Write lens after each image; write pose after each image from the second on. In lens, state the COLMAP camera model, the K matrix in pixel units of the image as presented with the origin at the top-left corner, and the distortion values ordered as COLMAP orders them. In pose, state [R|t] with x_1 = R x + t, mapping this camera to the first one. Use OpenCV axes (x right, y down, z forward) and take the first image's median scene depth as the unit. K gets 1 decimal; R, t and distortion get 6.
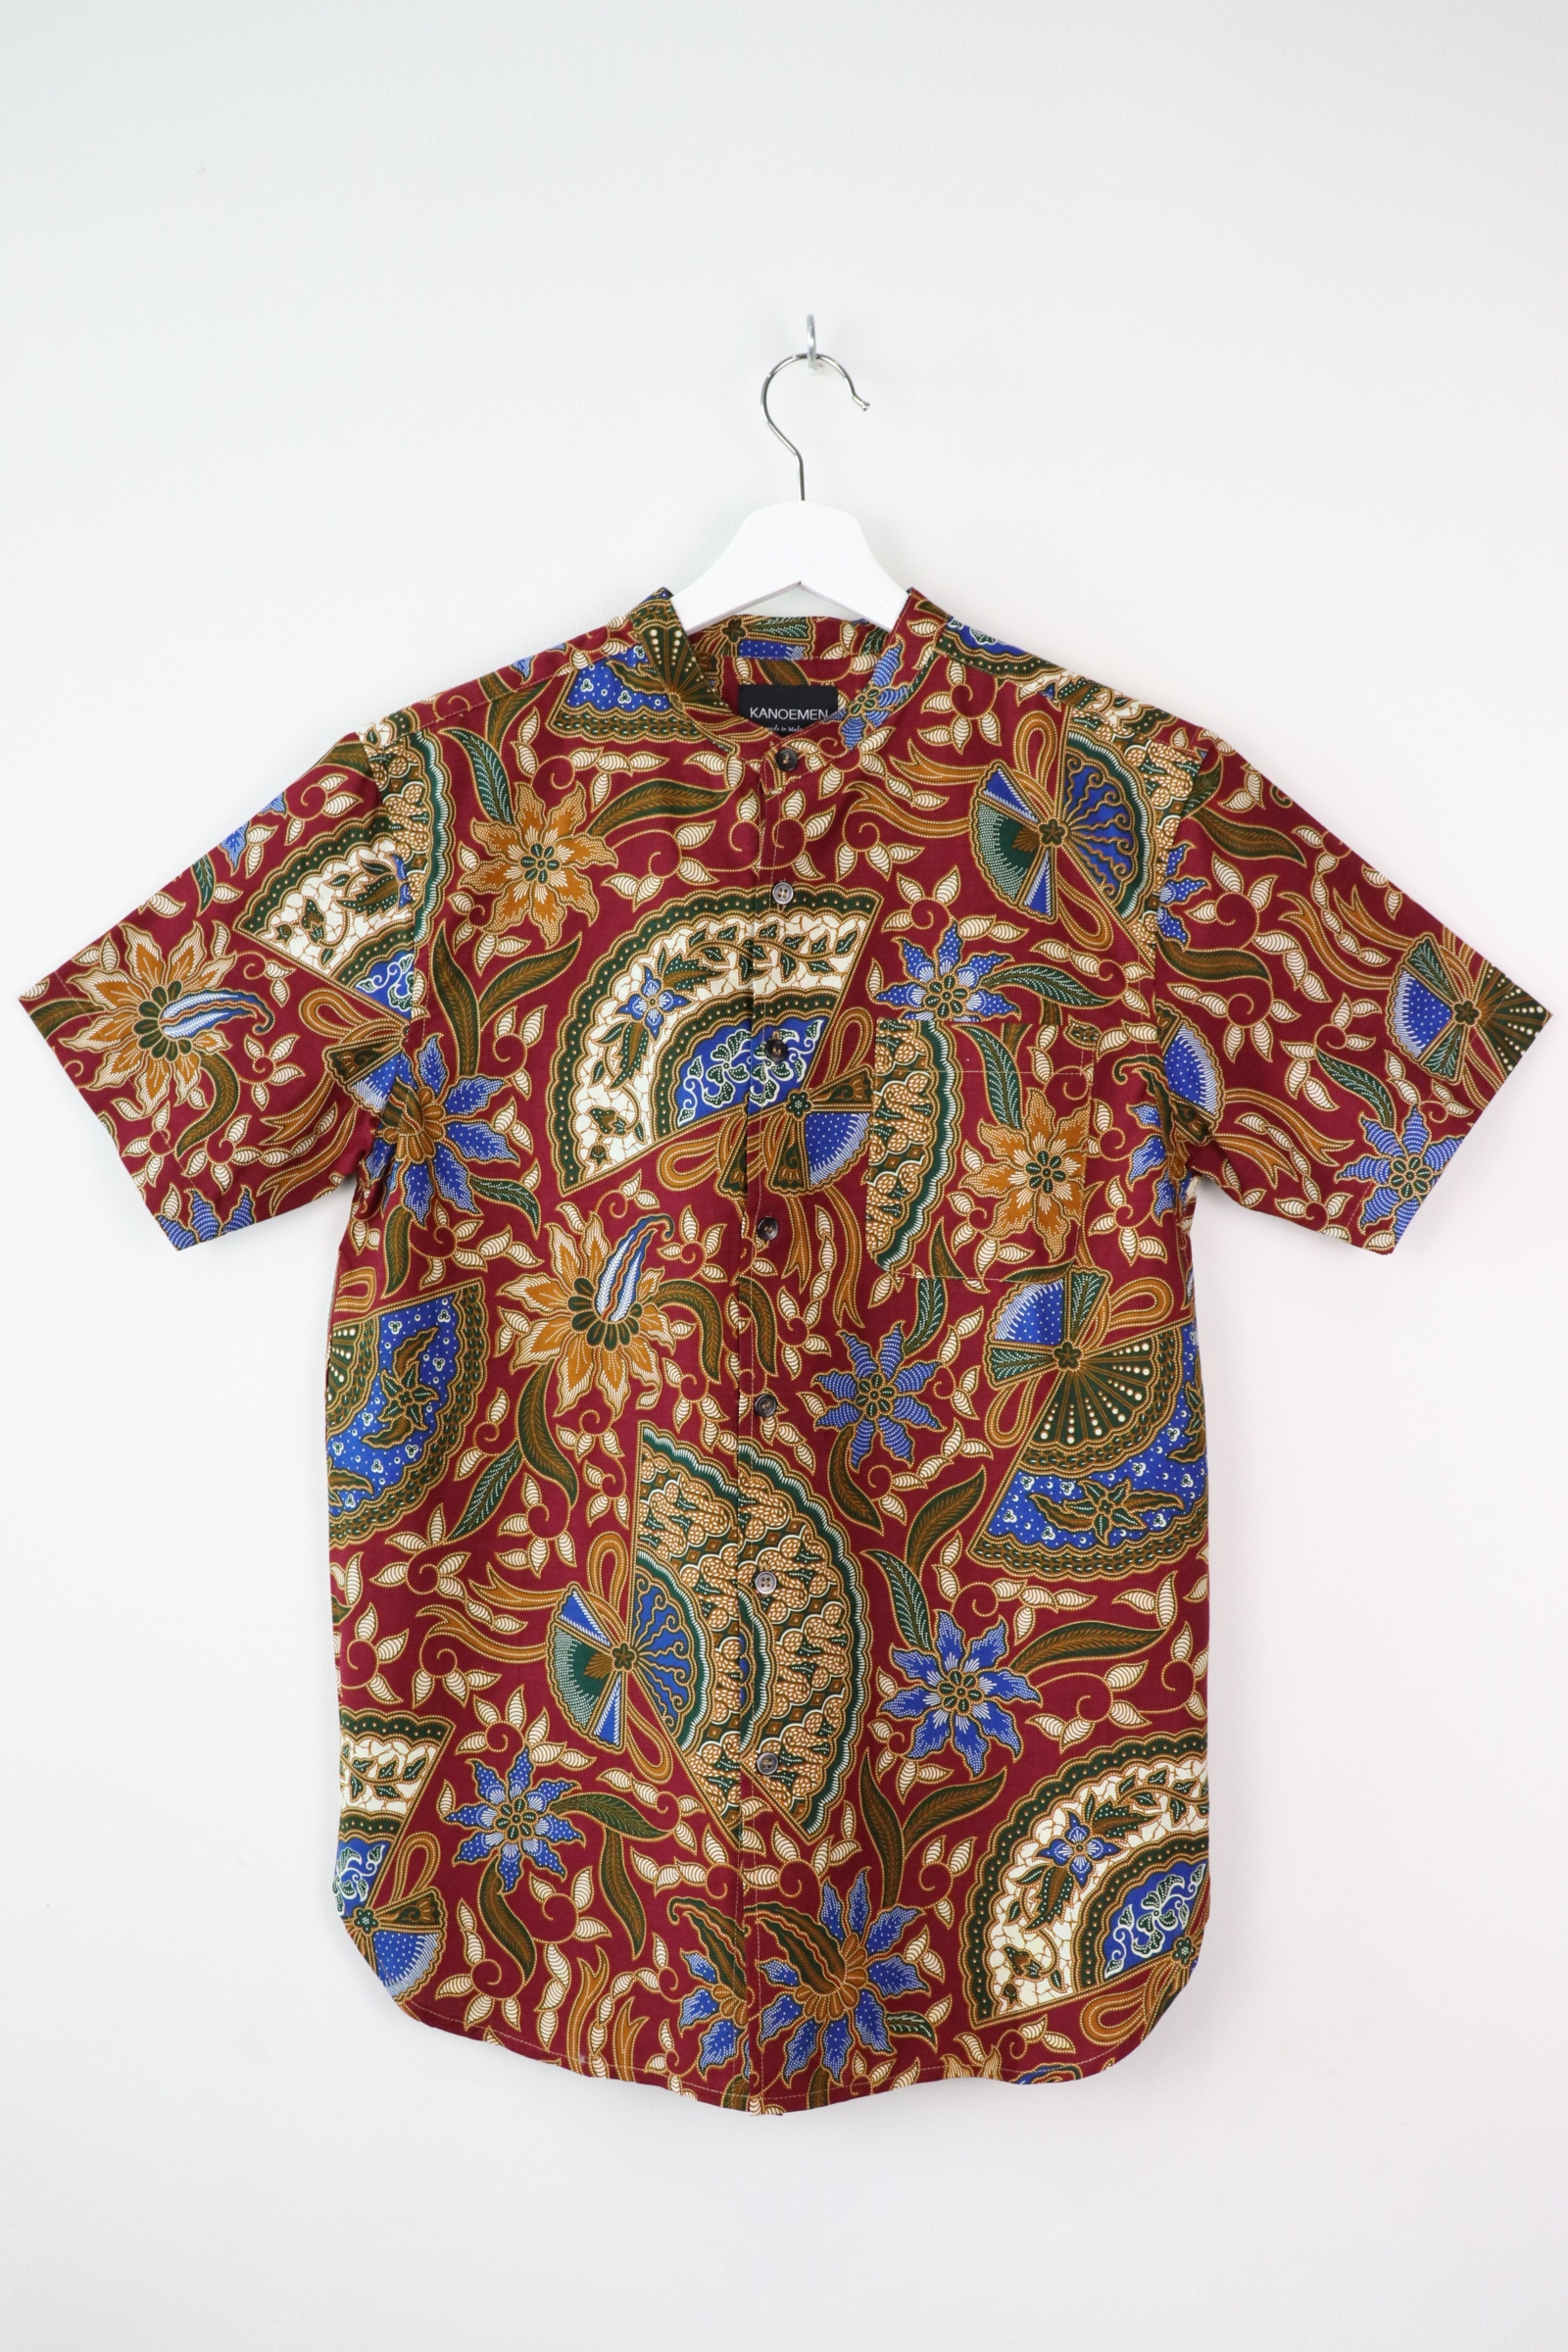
lens RADIAL K [[2403.7, 0, 772.8], [0, 2403.7, 1222.6], [0, 0, 1]] dist [-0.050766, 0.000000]
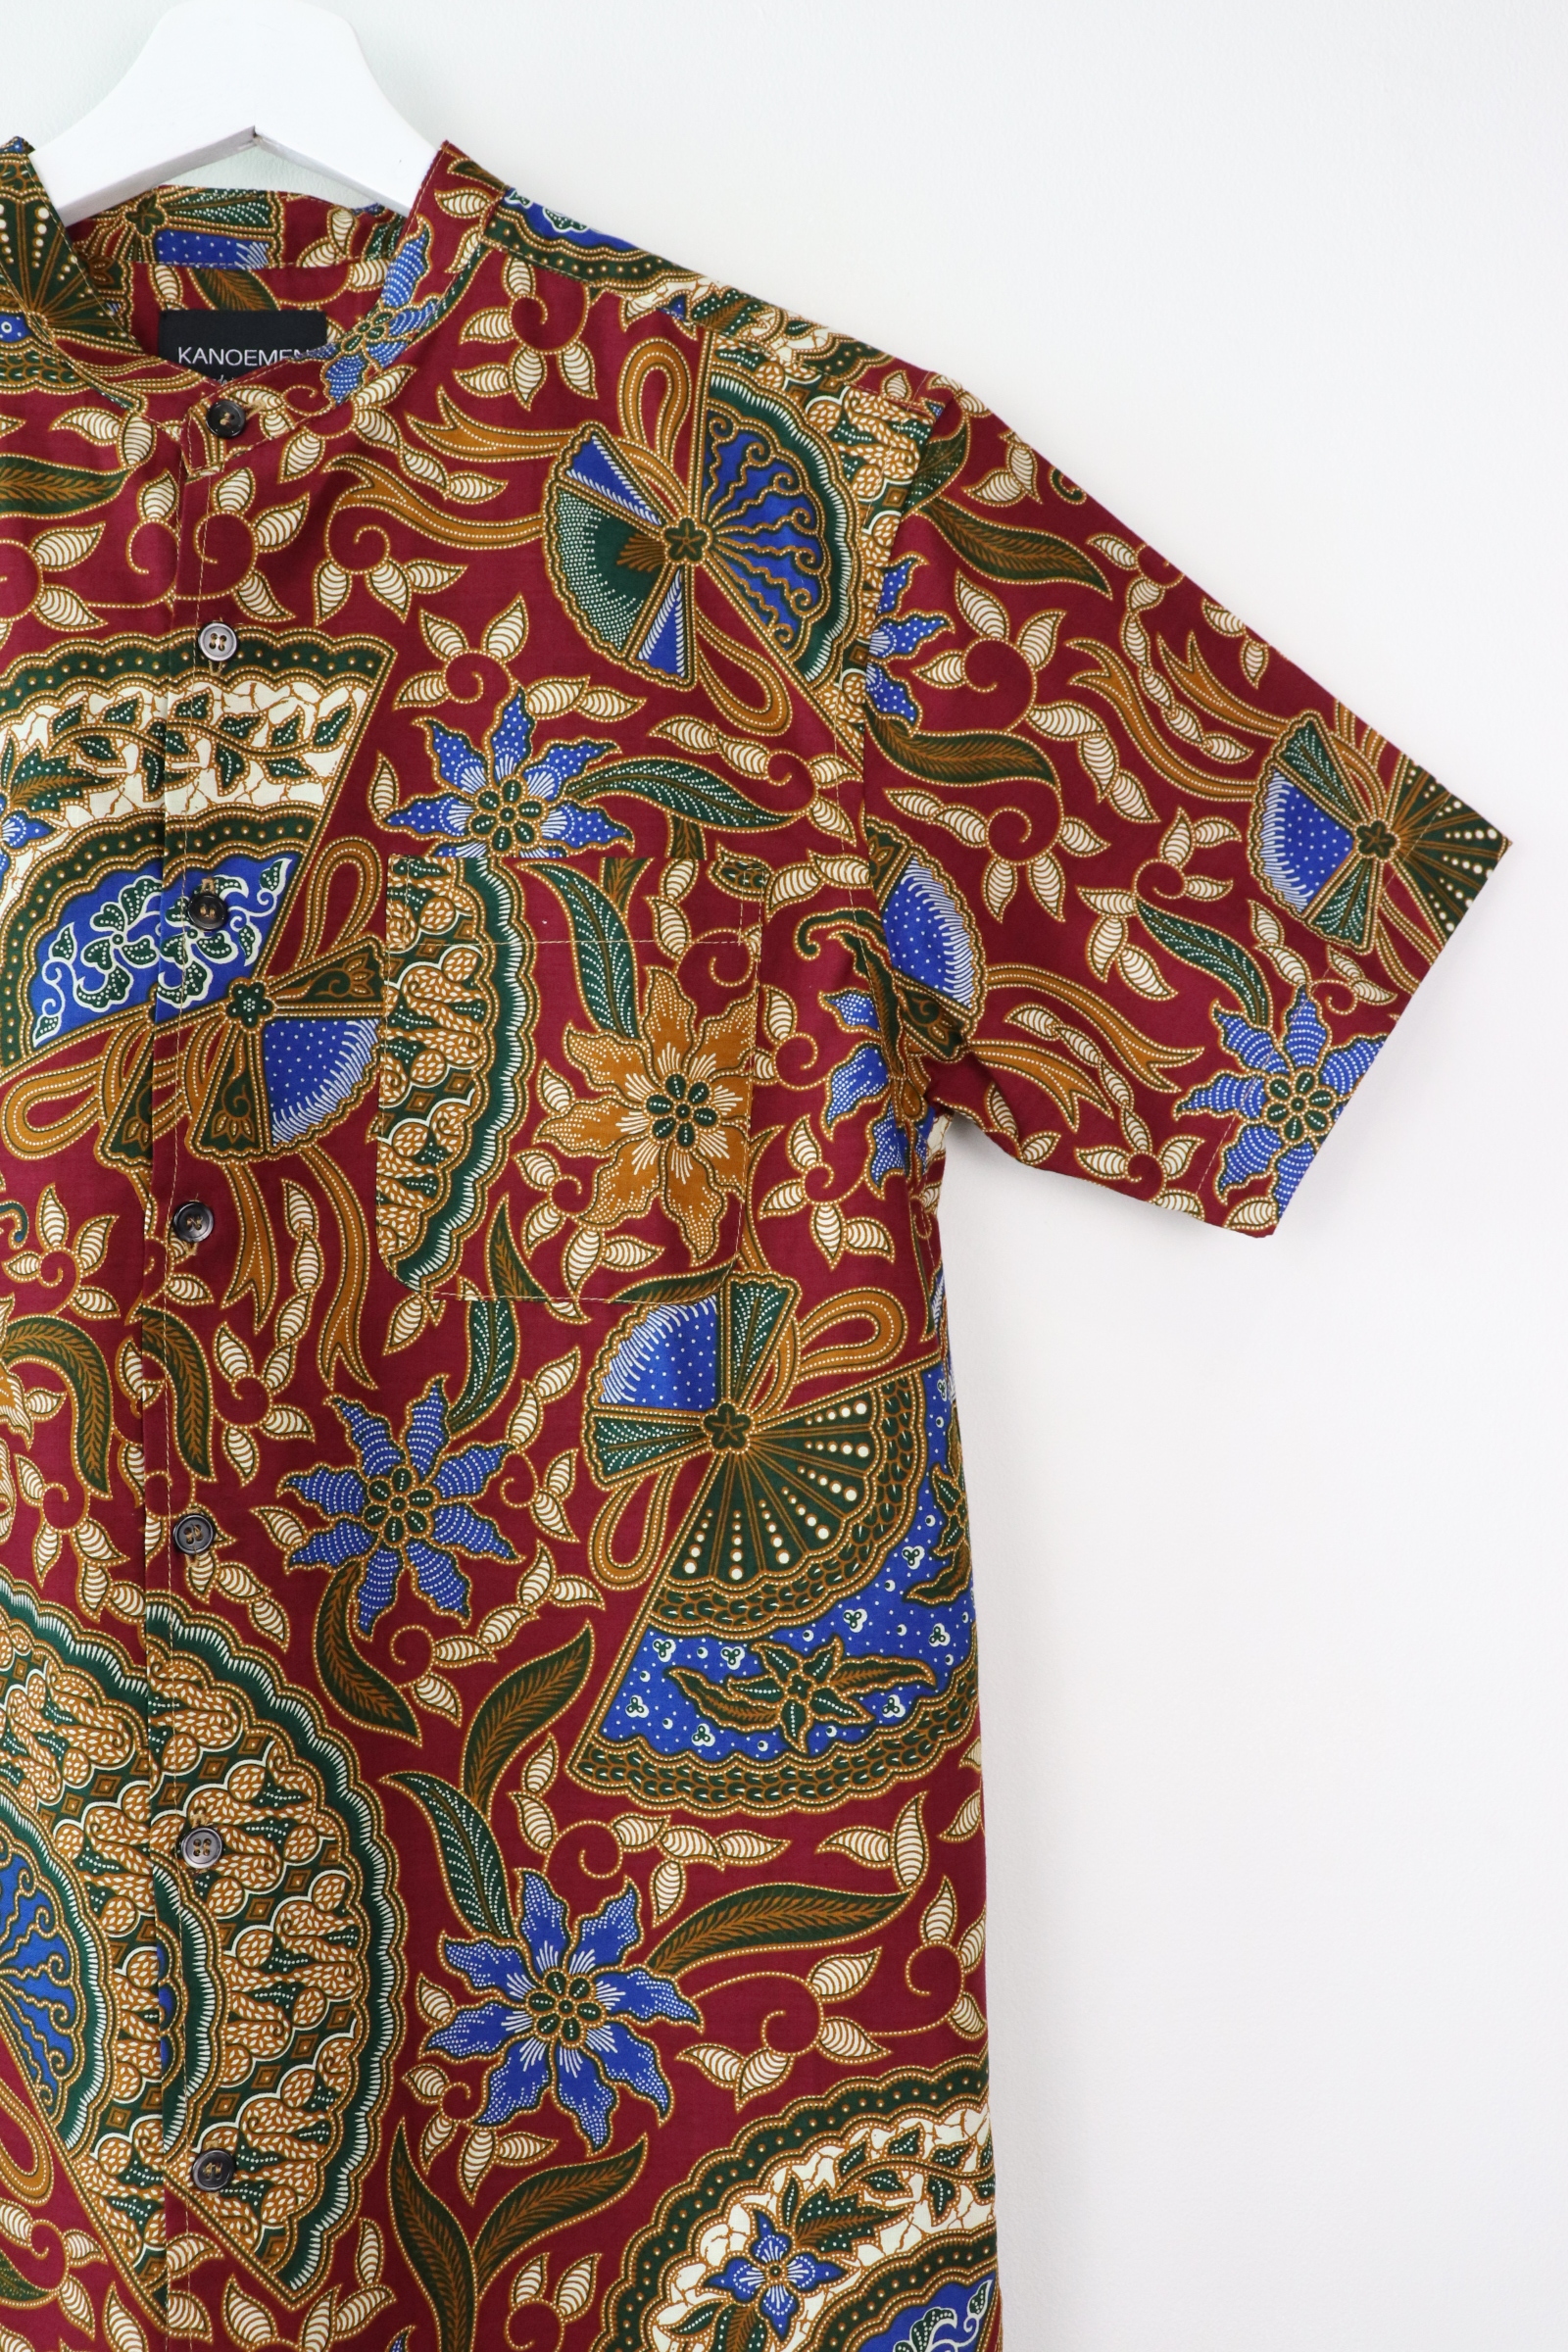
lens RADIAL K [[2403.7, 0, 794.2], [0, 2403.7, 1174.1], [0, 0, 1]] dist [-0.050766, 0.000000]
pose [[0.996628, -0.026226, 0.077753, 0.094353], [0.027564, 0.999489, -0.016197, 0.004216], [-0.077288, 0.018285, 0.996841, 0.416373]]
